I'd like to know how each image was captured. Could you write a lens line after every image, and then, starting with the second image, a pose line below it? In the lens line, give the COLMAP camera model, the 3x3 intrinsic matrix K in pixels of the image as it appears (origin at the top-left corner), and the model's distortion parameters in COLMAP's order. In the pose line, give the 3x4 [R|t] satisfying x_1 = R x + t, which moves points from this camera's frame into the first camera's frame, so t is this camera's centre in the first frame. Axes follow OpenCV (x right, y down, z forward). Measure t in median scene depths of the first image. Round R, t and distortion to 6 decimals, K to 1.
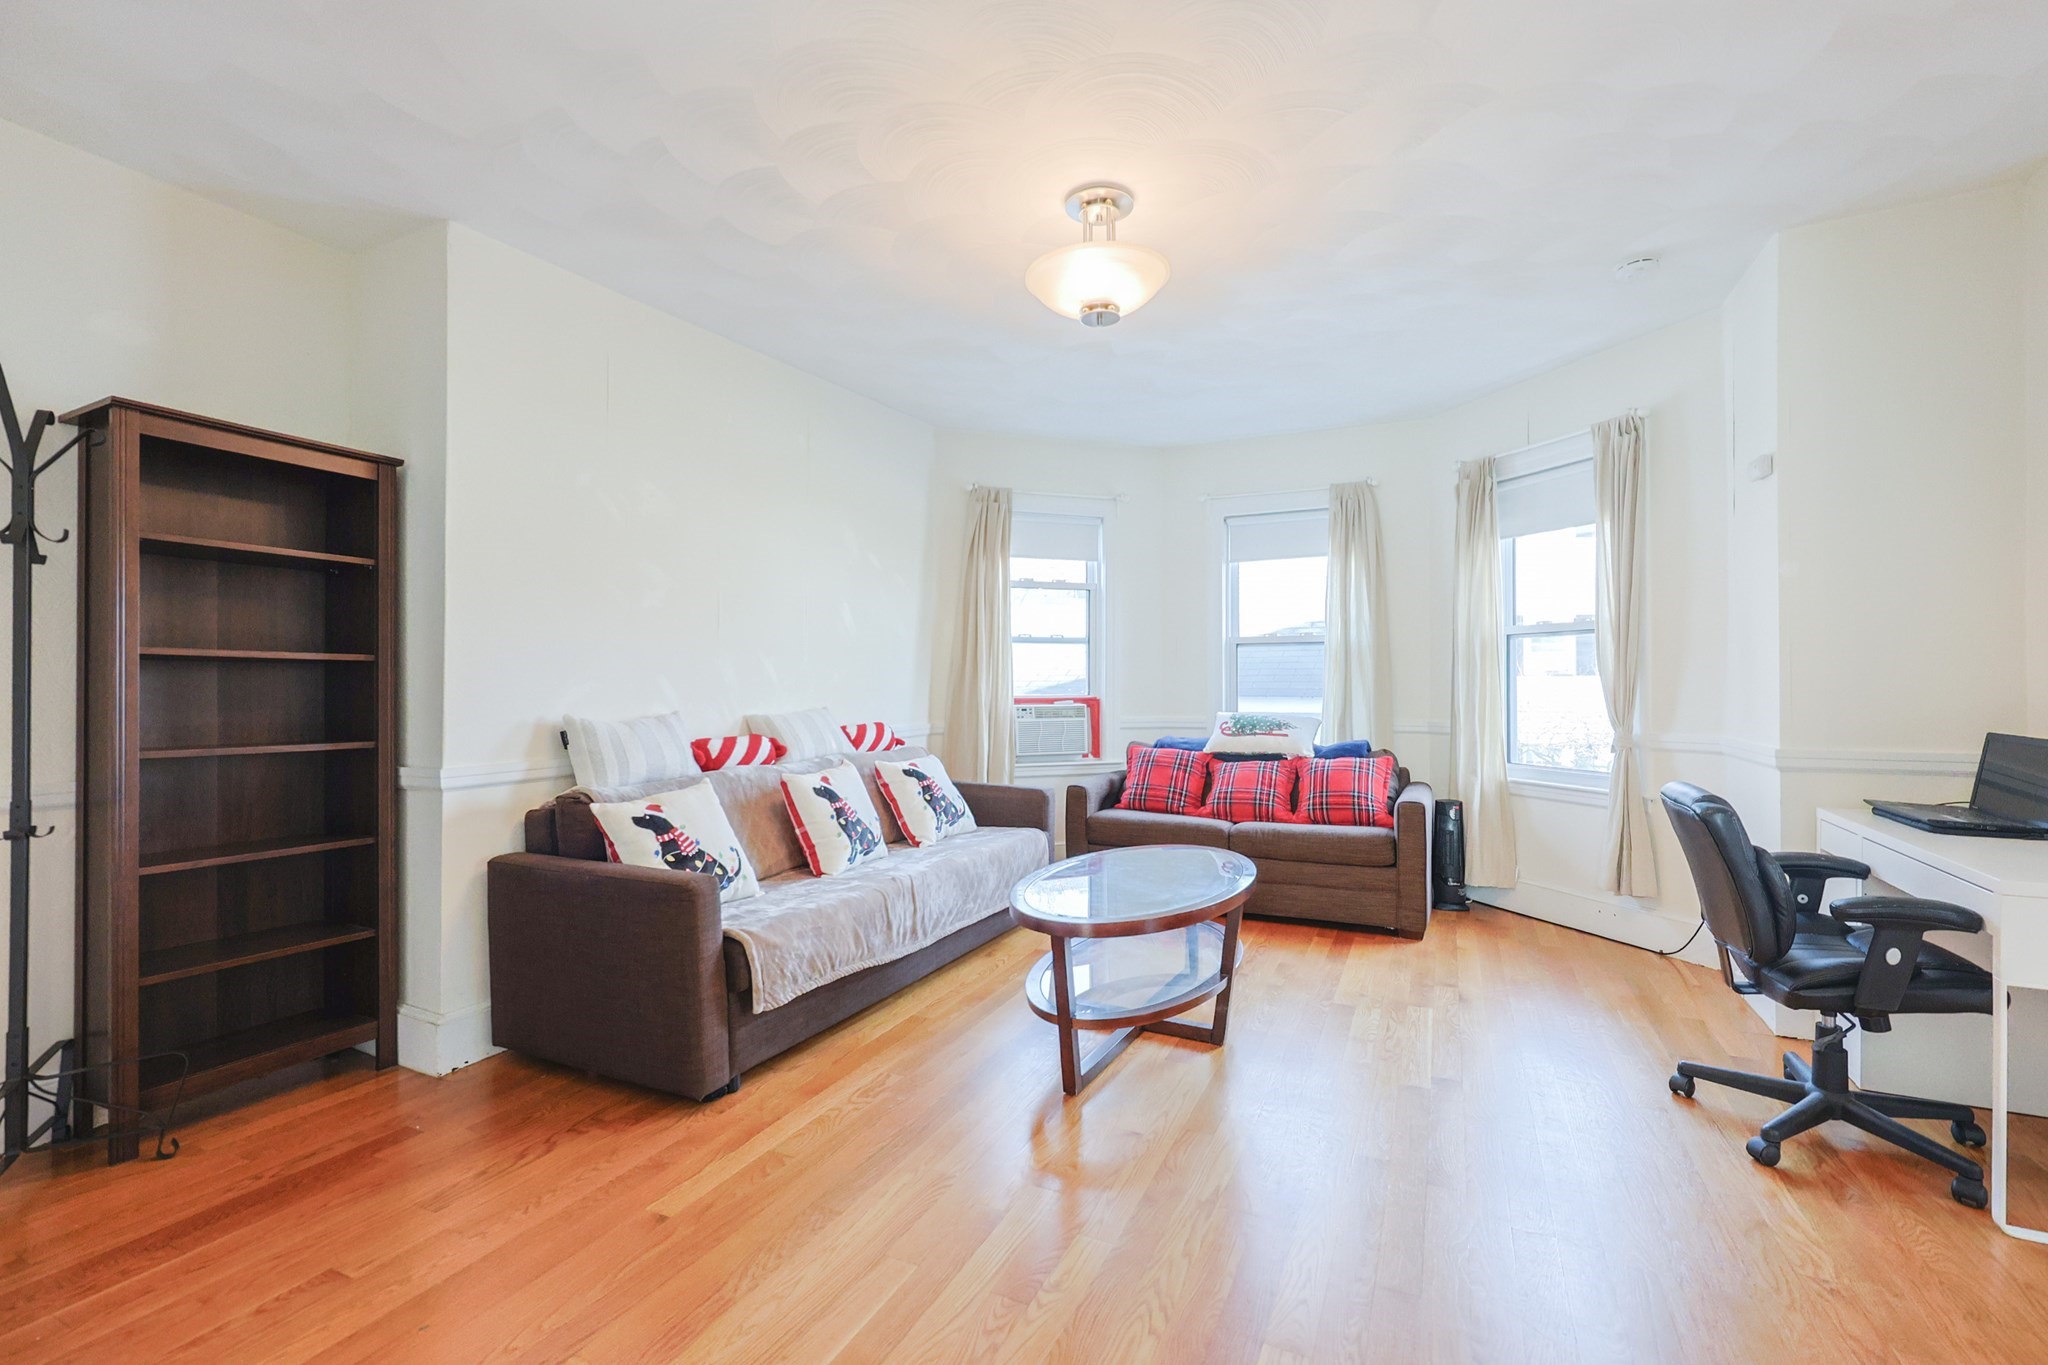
lens RADIAL K [[876.8, 0, 1041.9], [0, 876.8, 676.9], [0, 0, 1]] dist [-0.005233, -0.000144]
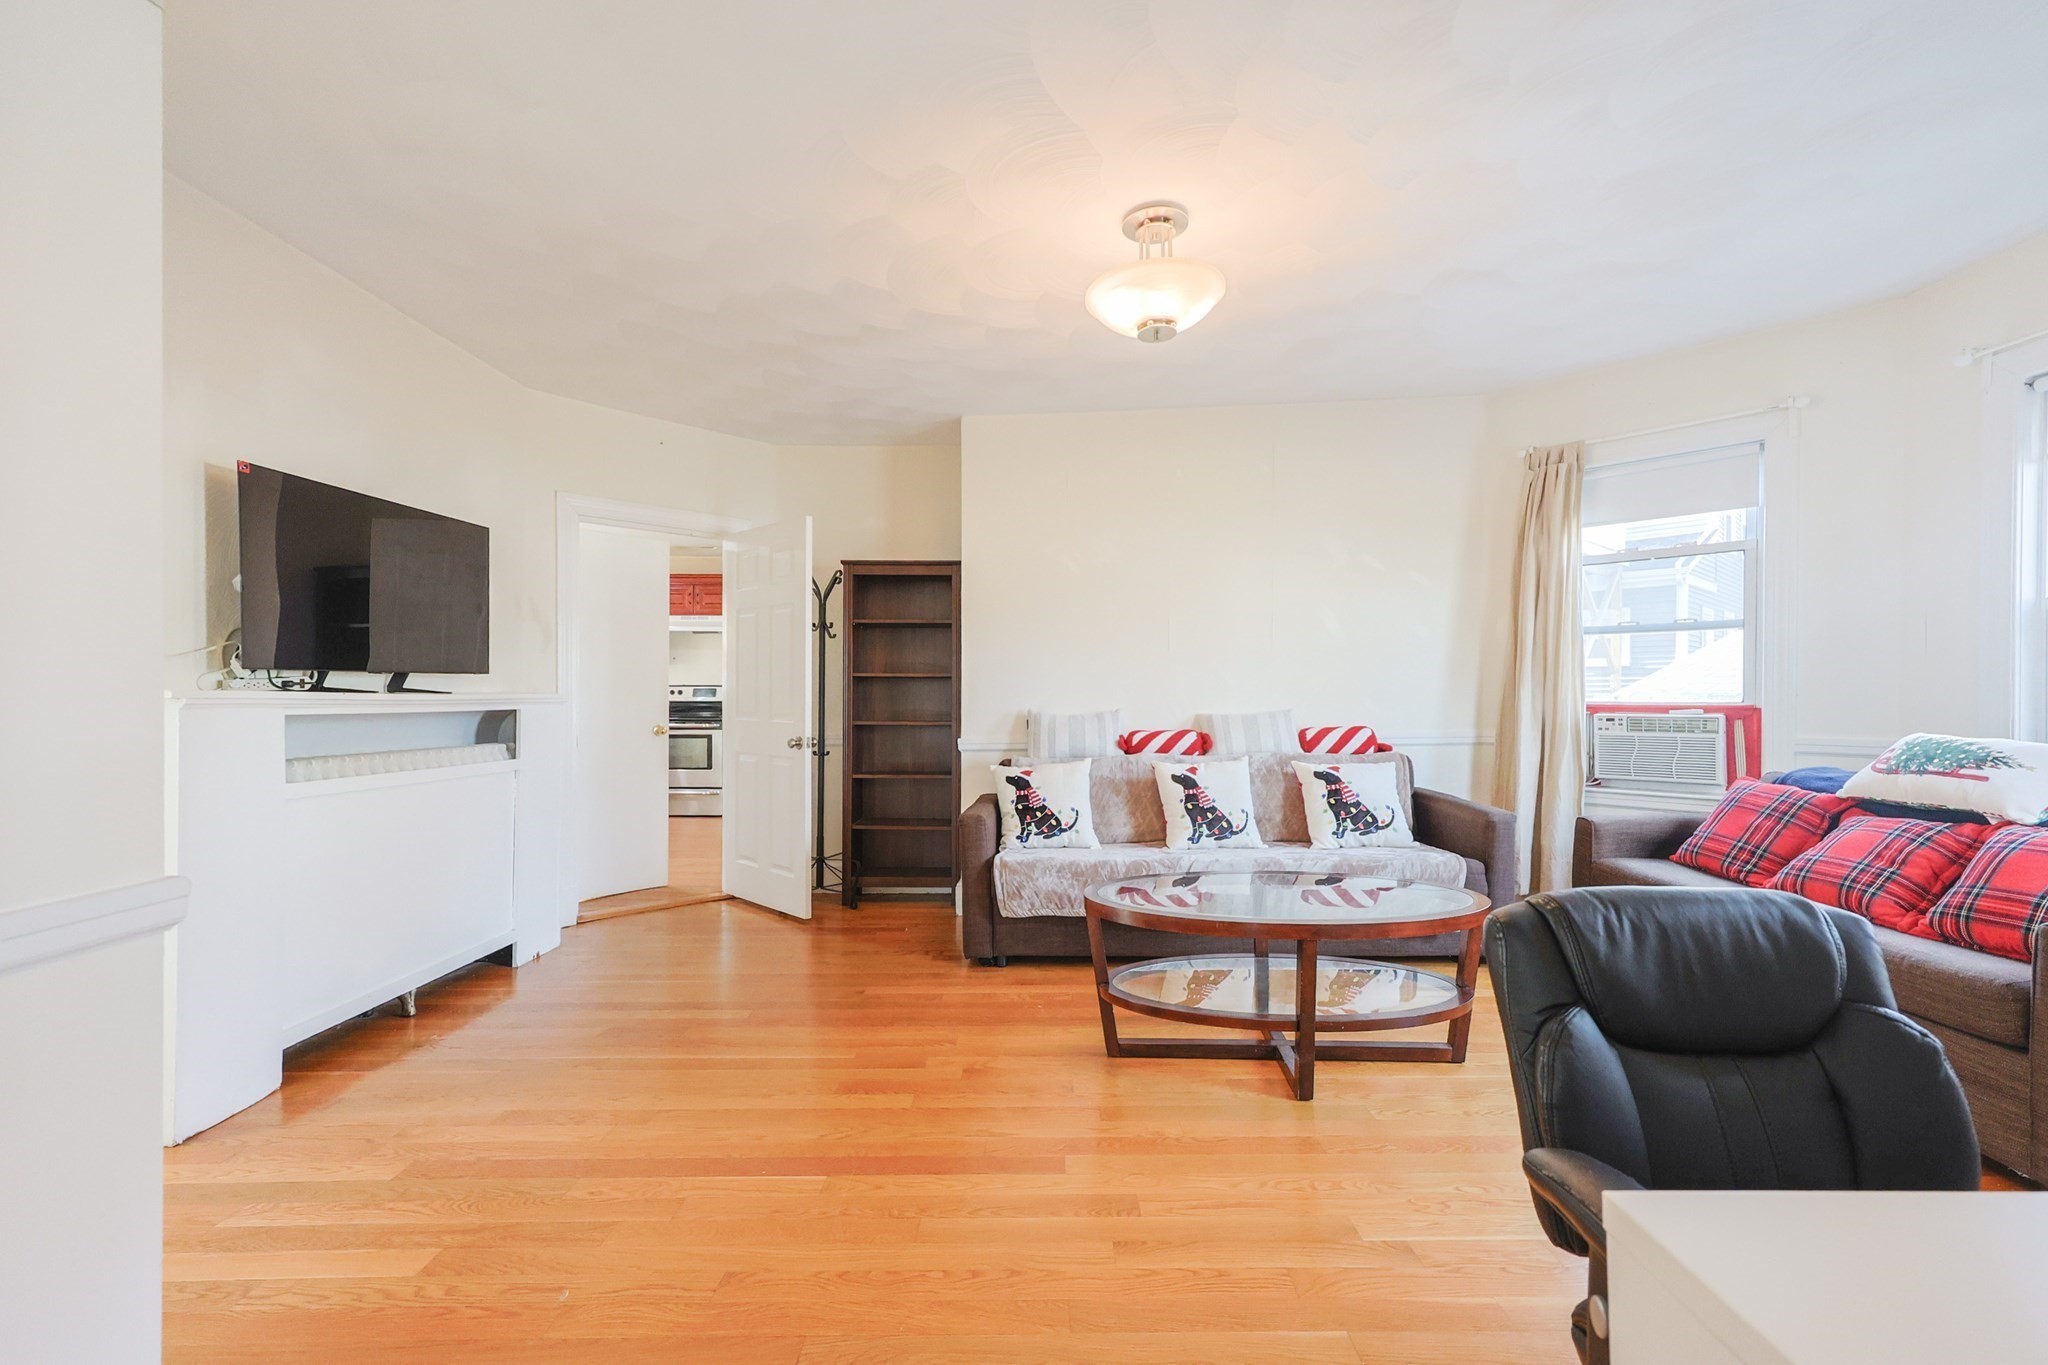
lens RADIAL K [[876.8, 0, 1024.0], [0, 876.8, 680.5], [0, 0, 1]] dist [-0.005233, -0.000144]
pose [[0.400712, -0.008993, -0.916160, 0.537493], [0.011163, 0.999926, -0.004933, 0.001325], [0.916136, -0.008250, 0.400782, 0.240153]]
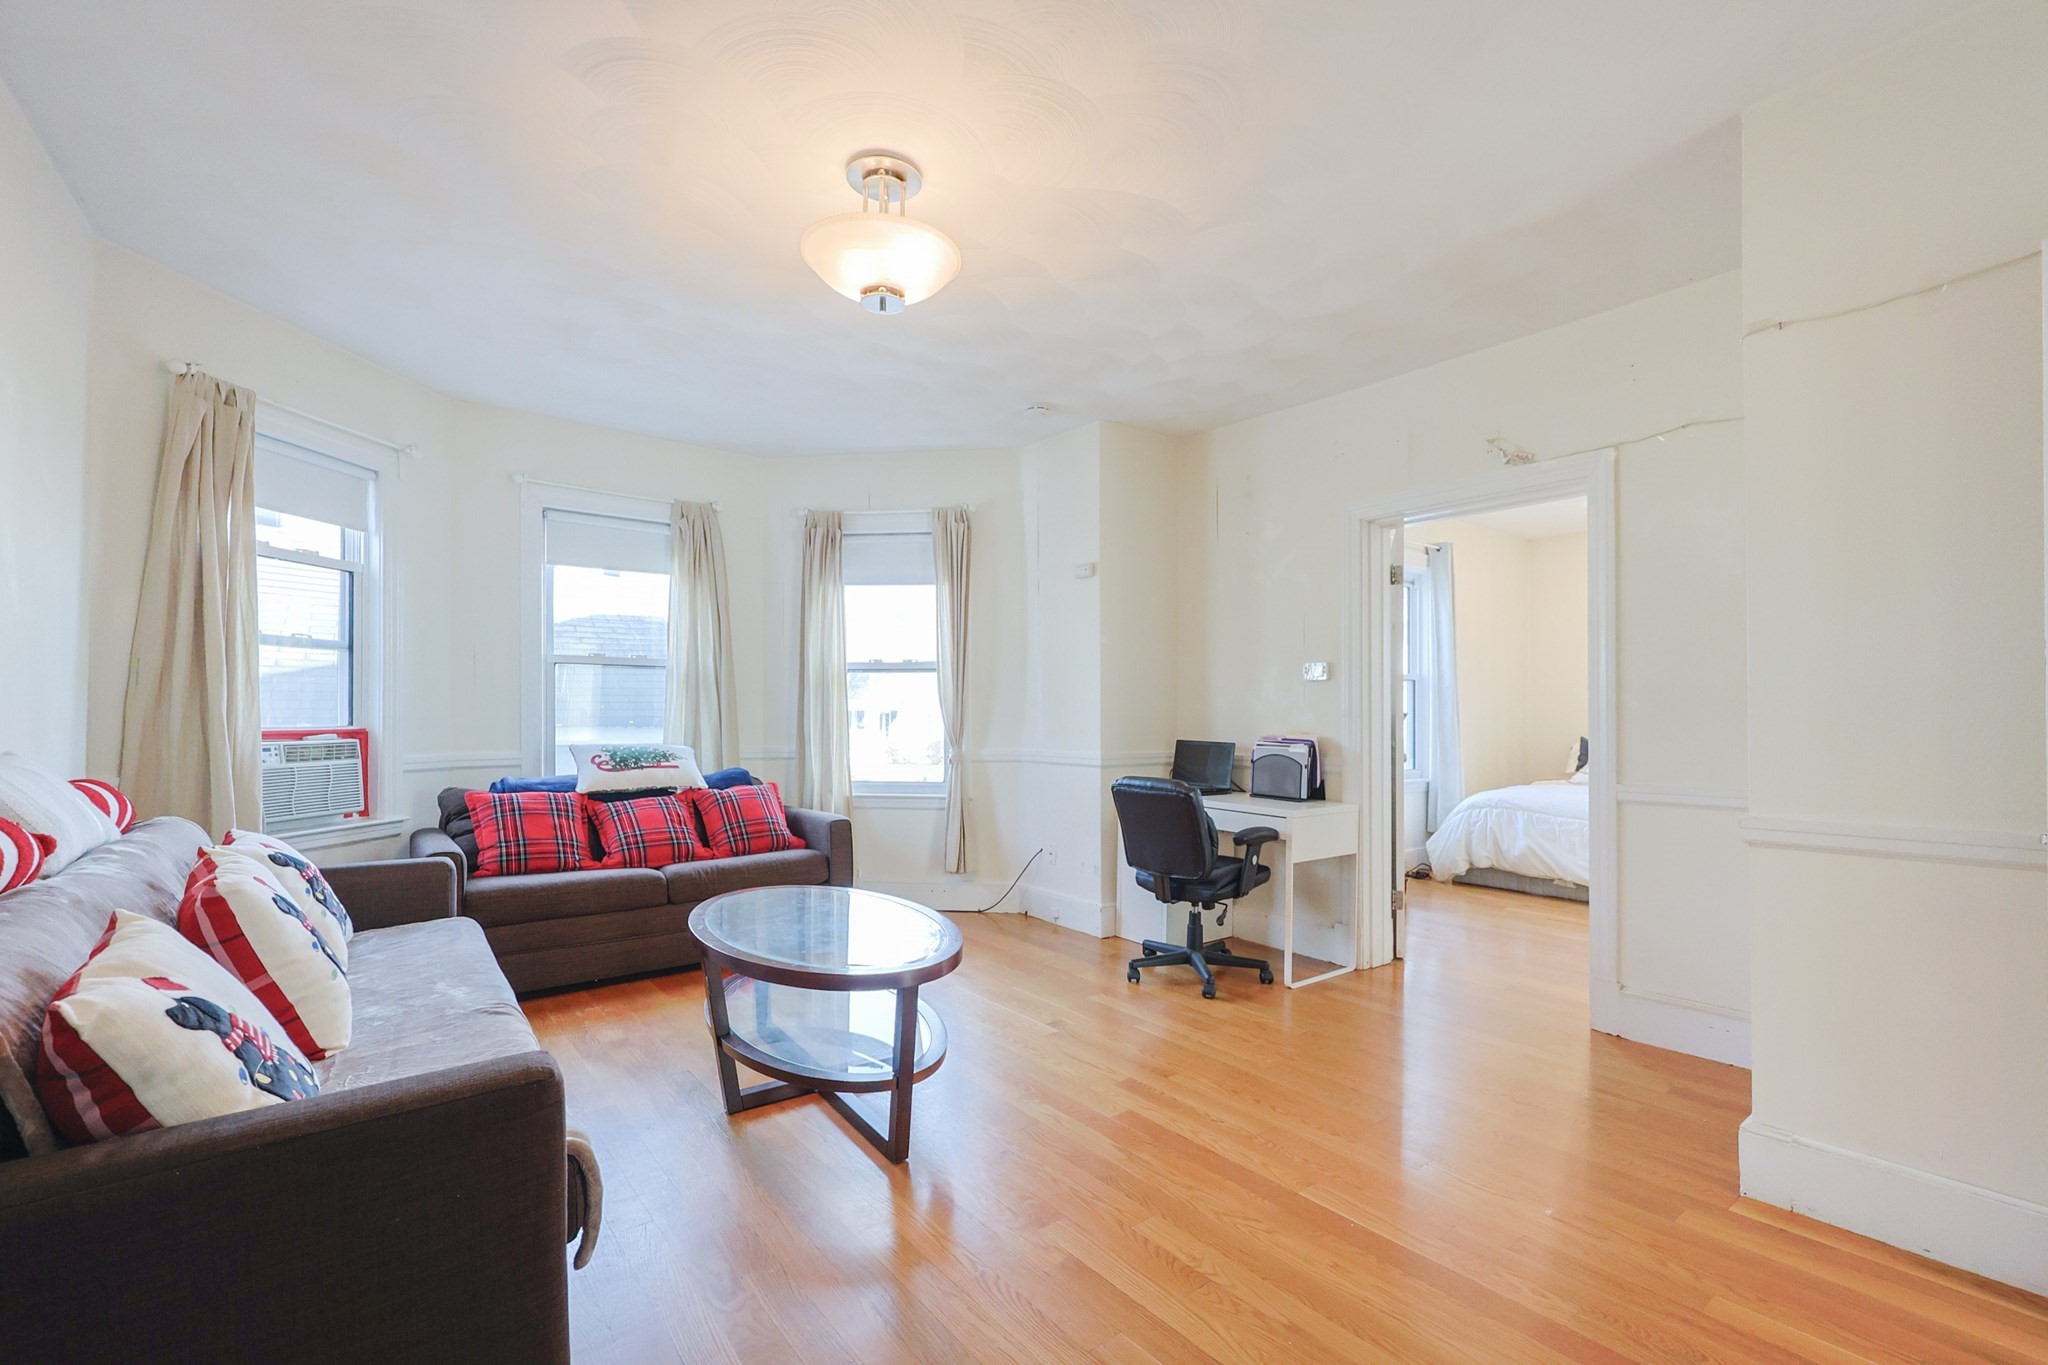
lens RADIAL K [[876.8, 0, 1053.0], [0, 876.8, 709.9], [0, 0, 1]] dist [-0.005233, -0.000144]
pose [[0.437825, 0.007224, 0.899031, -0.374197], [-0.010083, 0.999944, -0.003124, 0.005948], [-0.899004, -0.007697, 0.437873, 0.246184]]
